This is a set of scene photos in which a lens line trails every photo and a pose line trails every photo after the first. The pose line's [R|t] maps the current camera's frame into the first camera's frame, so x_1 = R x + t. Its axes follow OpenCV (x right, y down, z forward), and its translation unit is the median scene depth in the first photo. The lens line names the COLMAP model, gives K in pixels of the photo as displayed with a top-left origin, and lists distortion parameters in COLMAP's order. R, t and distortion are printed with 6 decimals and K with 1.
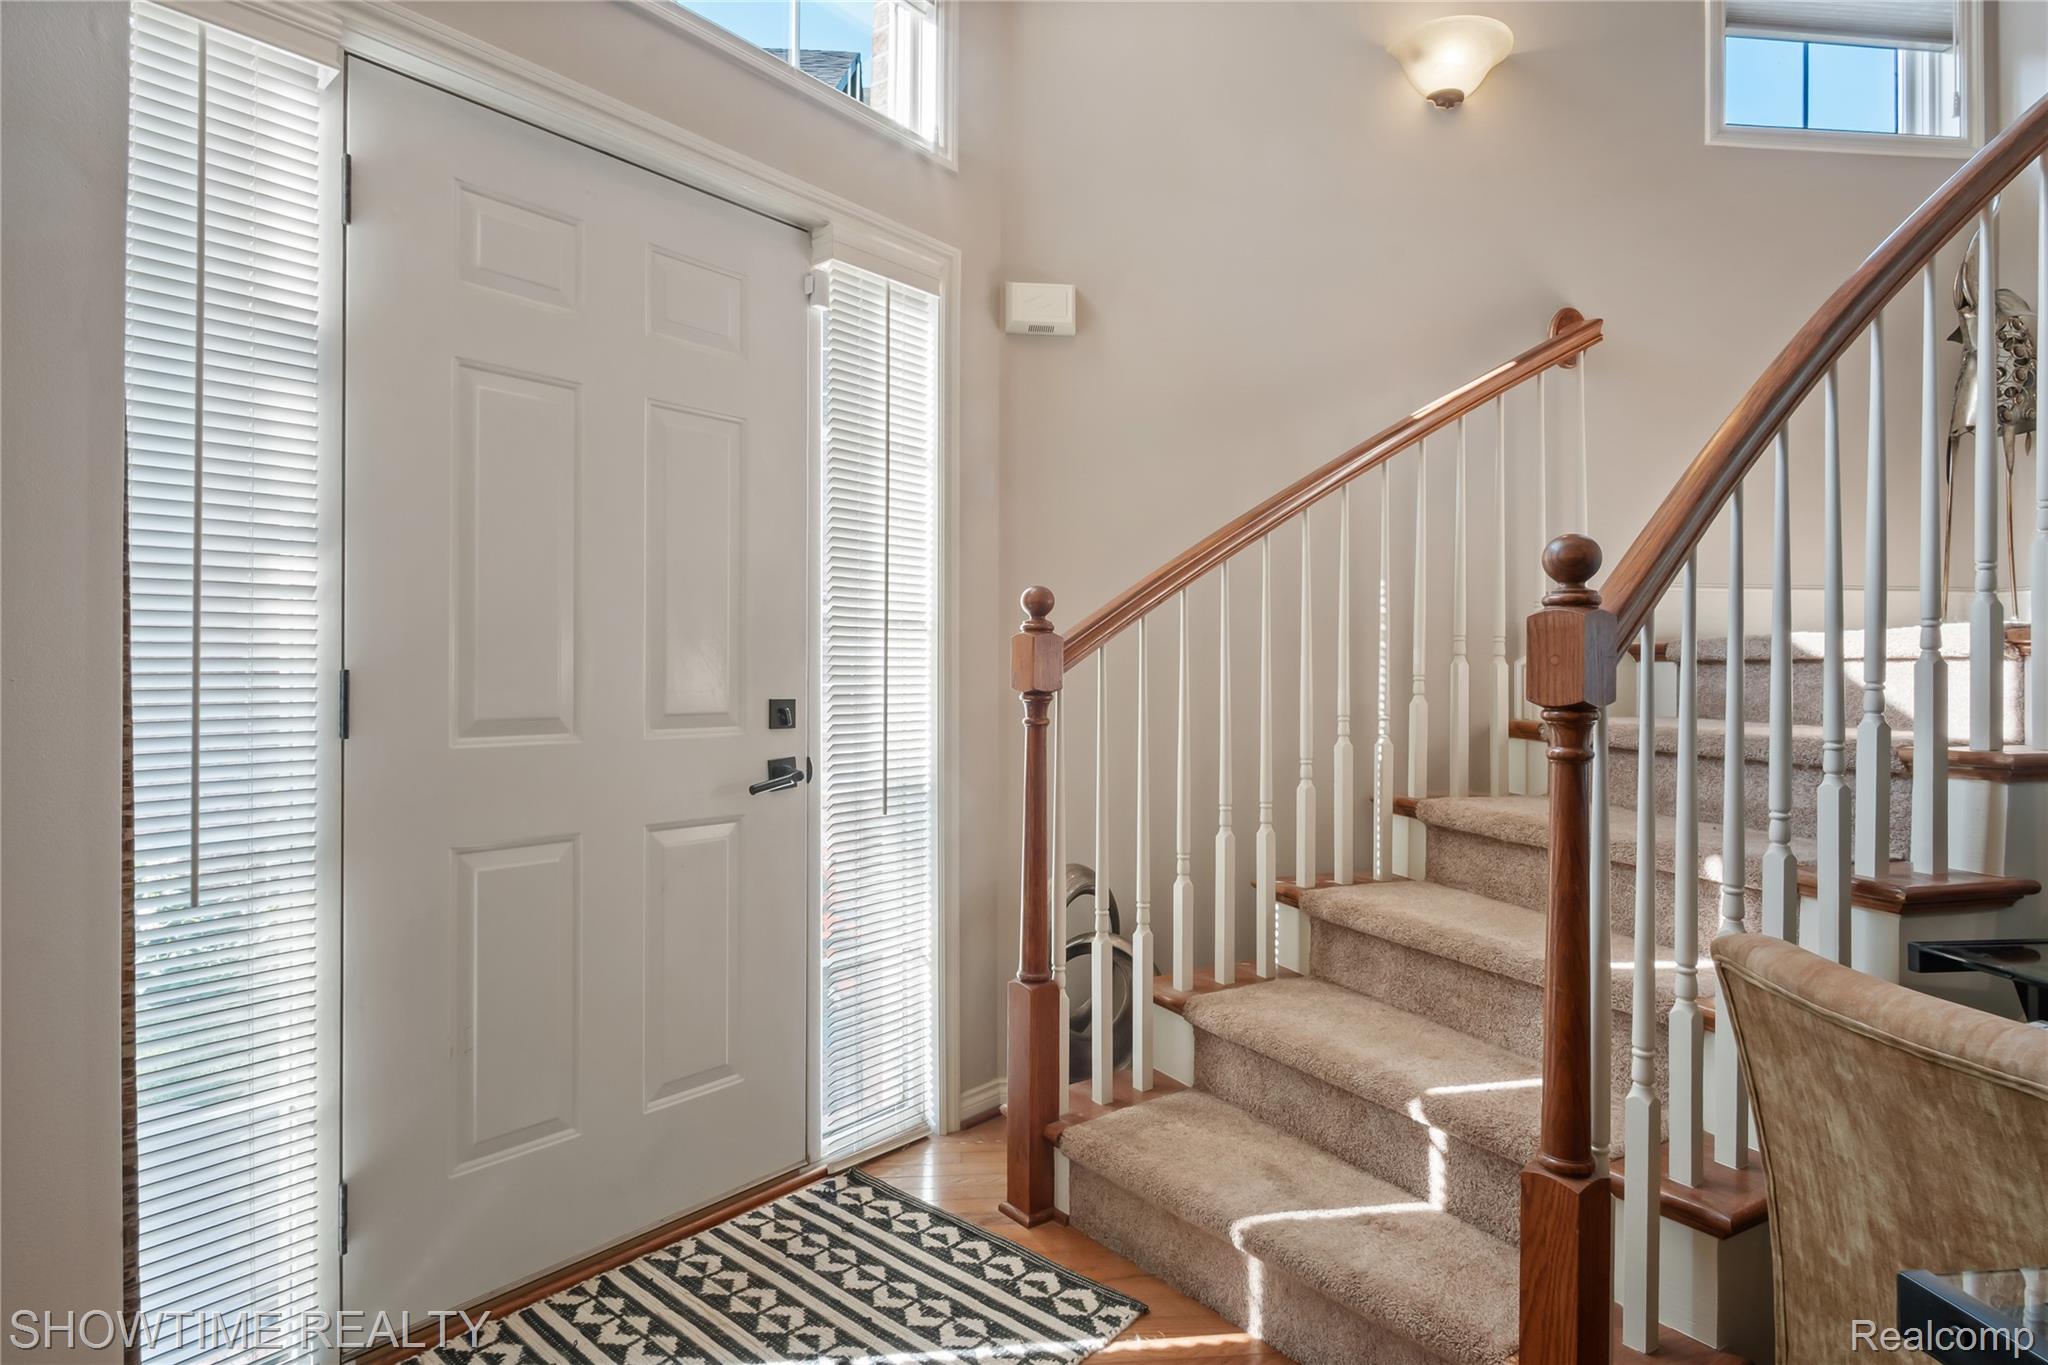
lens RADIAL K [[1122.2, 0, 1026.6], [0, 1122.2, 671.9], [0, 0, 1]] dist [0.000124, -0.005053]
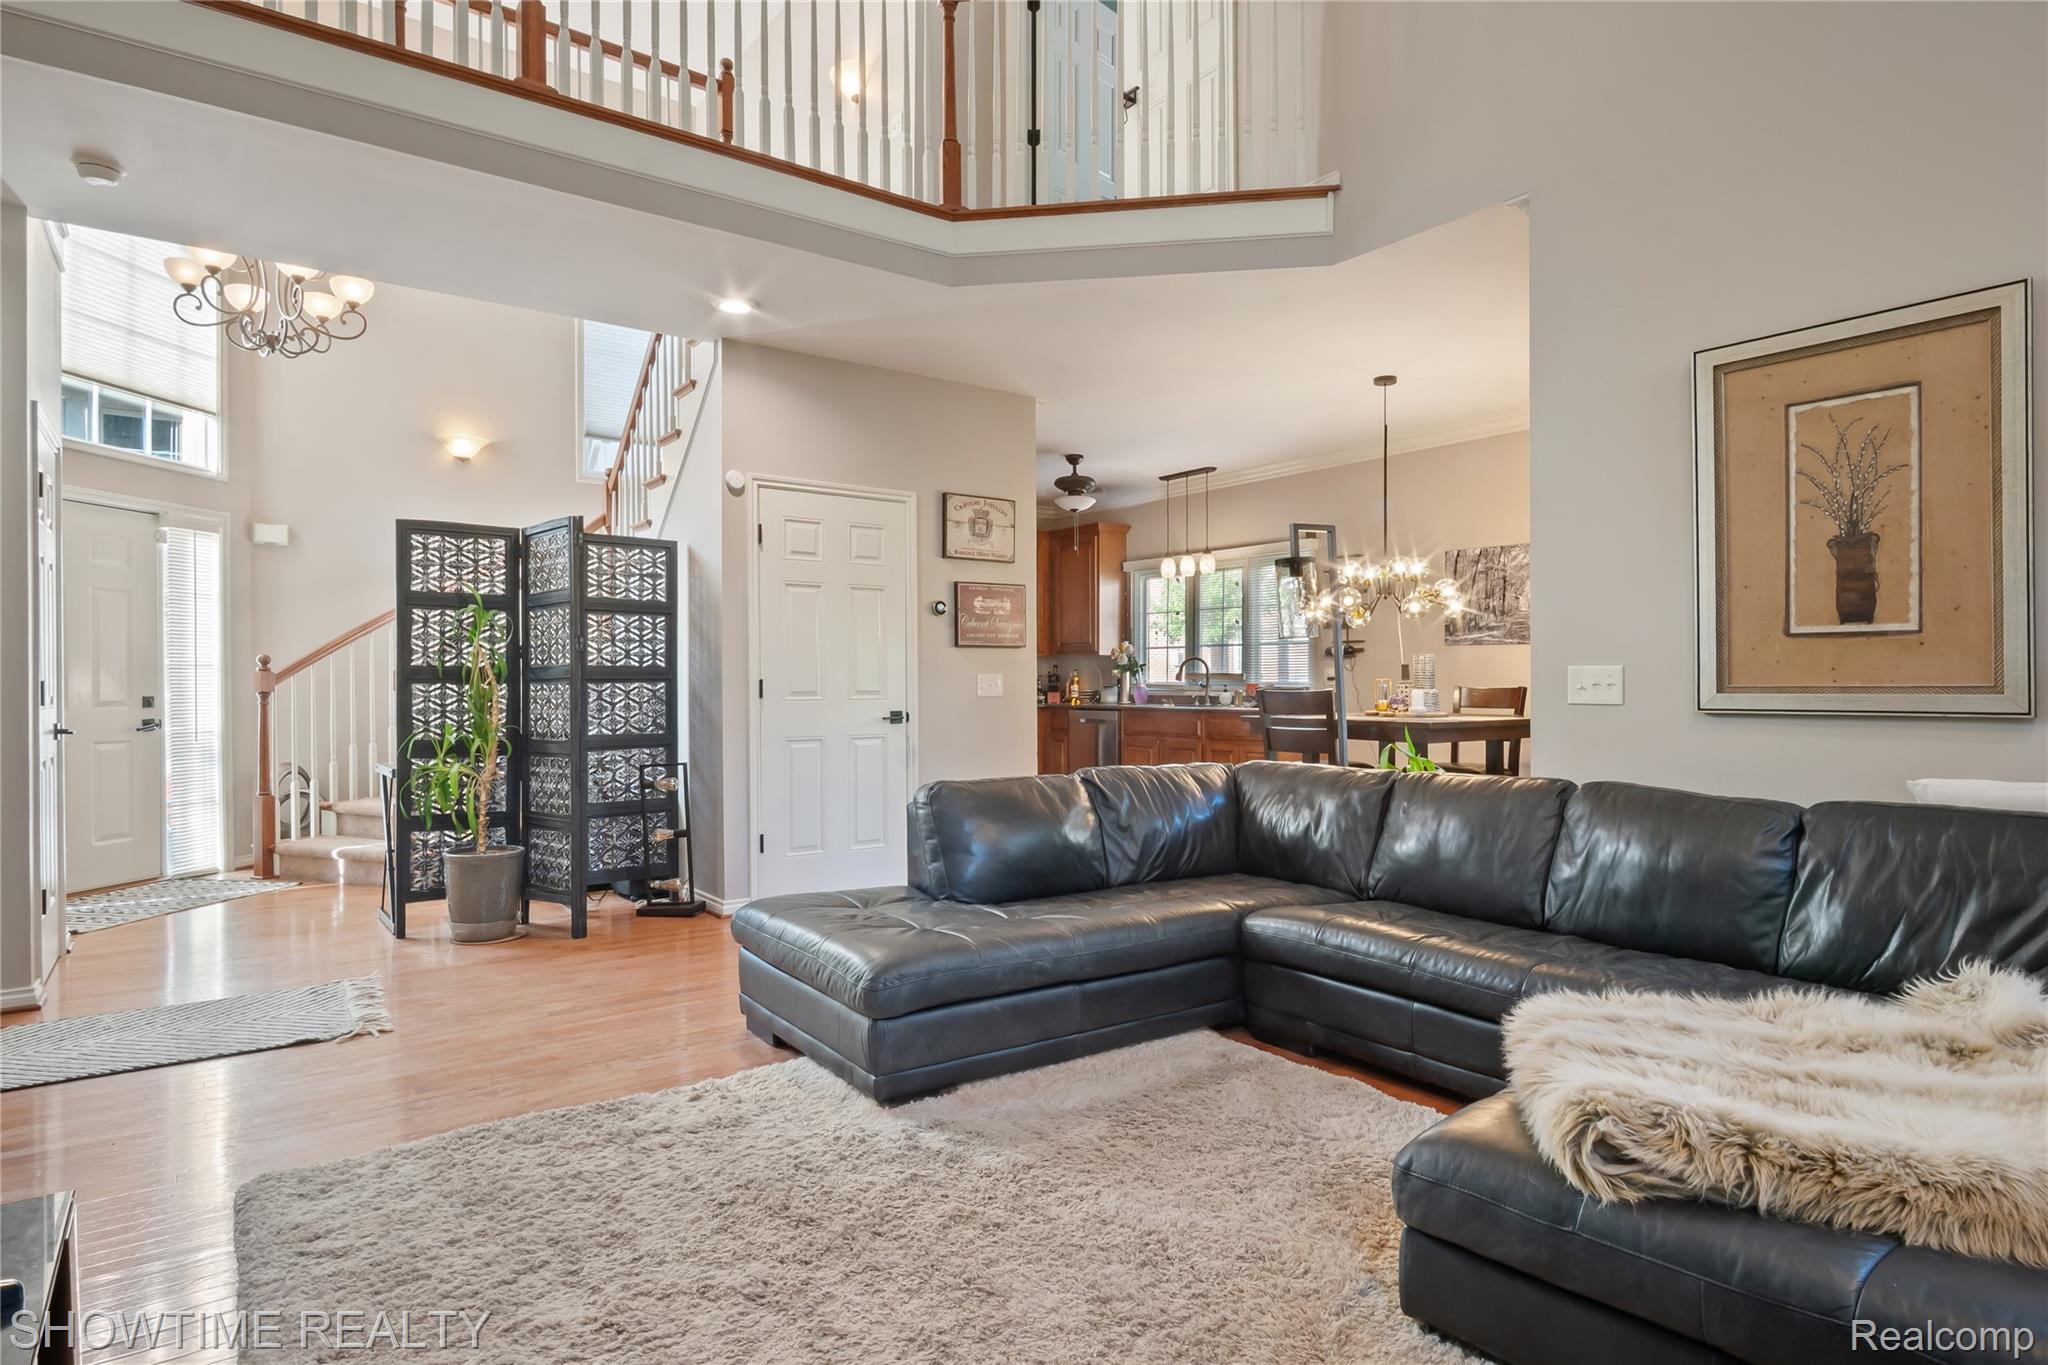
lens RADIAL K [[1122.2, 0, 1024.7], [0, 1122.2, 685.6], [0, 0, 1]] dist [0.000124, -0.005053]
pose [[0.853200, -0.008739, 0.521511, 0.158667], [0.008358, 0.999960, 0.003082, 0.007796], [-0.521517, 0.001730, 0.853239, -2.225312]]
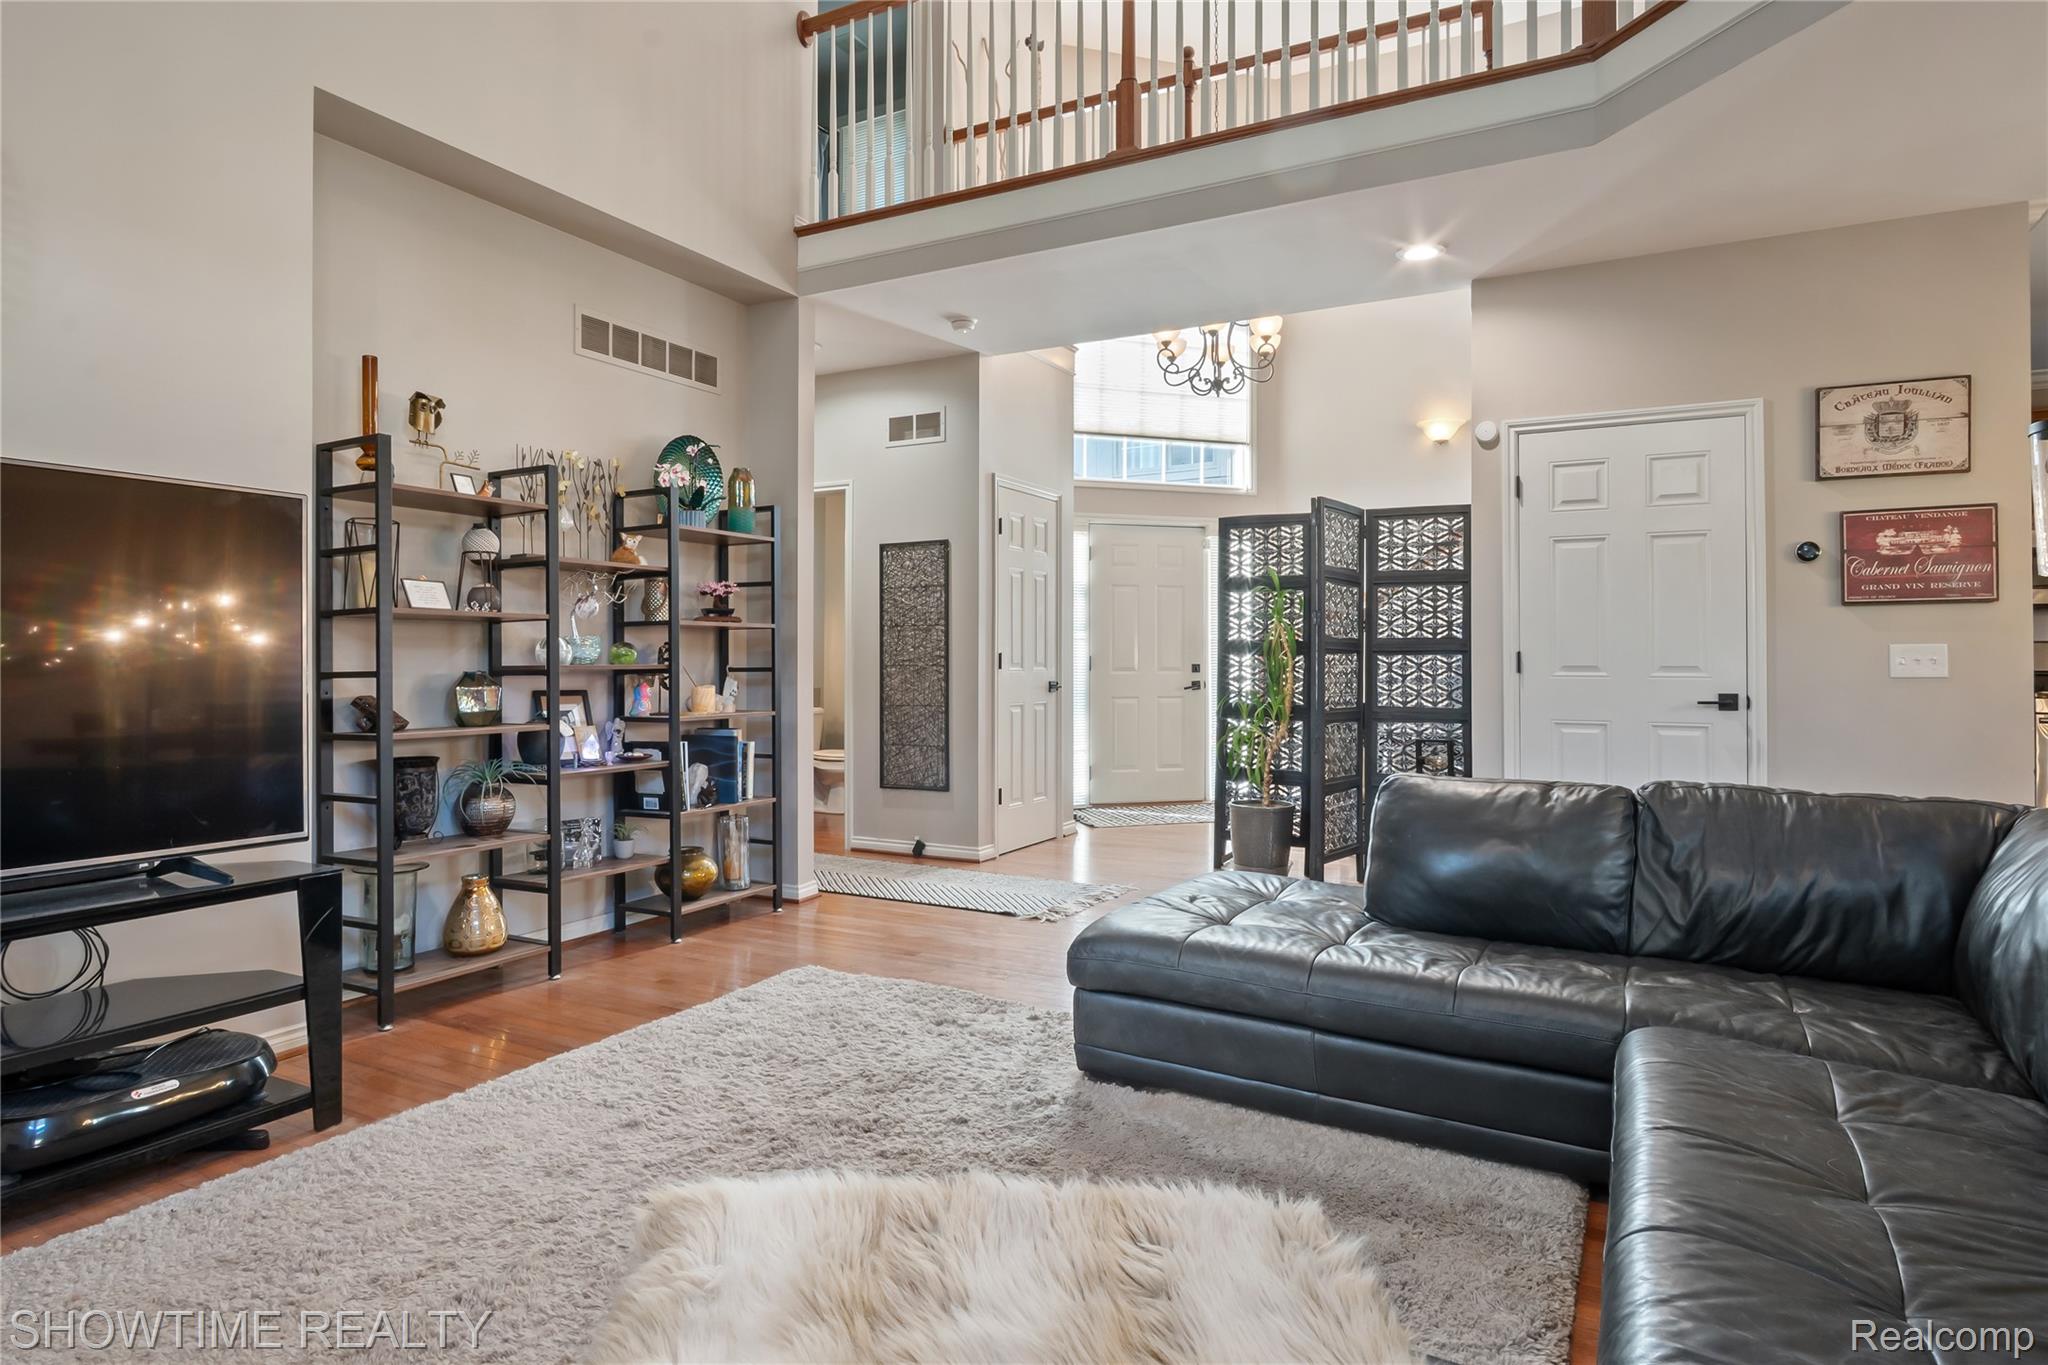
lens RADIAL K [[1122.2, 0, 1009.6], [0, 1122.2, 653.1], [0, 0, 1]] dist [0.000124, -0.005053]
pose [[0.831353, -0.005666, -0.555716, 1.215325], [0.002937, 0.999979, -0.005802, 0.008925], [0.555738, 0.003191, 0.831352, -2.182533]]
